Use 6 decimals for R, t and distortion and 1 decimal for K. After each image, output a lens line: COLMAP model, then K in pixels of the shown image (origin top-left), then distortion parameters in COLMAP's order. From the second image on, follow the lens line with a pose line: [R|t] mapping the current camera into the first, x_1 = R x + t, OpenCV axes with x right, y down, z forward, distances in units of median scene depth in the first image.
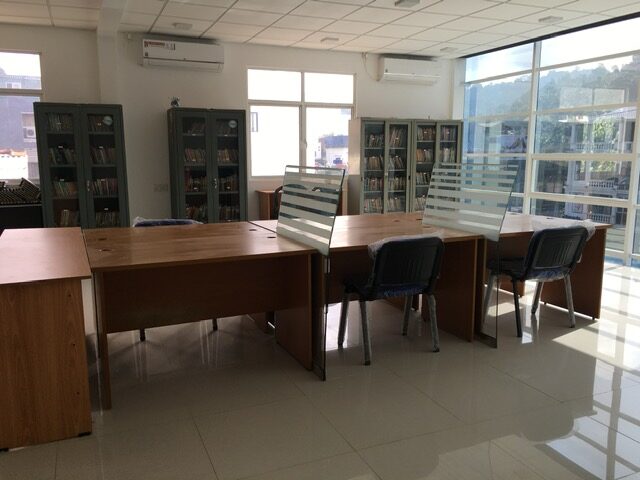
lens RADIAL K [[553.9, 0, 322.1], [0, 553.9, 246.3], [0, 0, 1]] dist [0.001136, 0.002467]
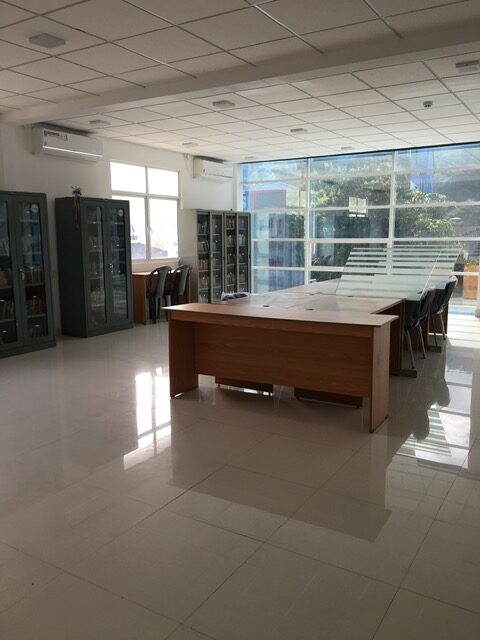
lens RADIAL K [[553.9, 0, 238.3], [0, 553.9, 318.2], [0, 0, 1]] dist [0.001136, 0.002467]
pose [[0.806423, -0.086762, 0.584939, -0.562147], [0.092093, 0.995535, 0.020701, -0.013131], [-0.584124, 0.037176, 0.810813, -0.016792]]
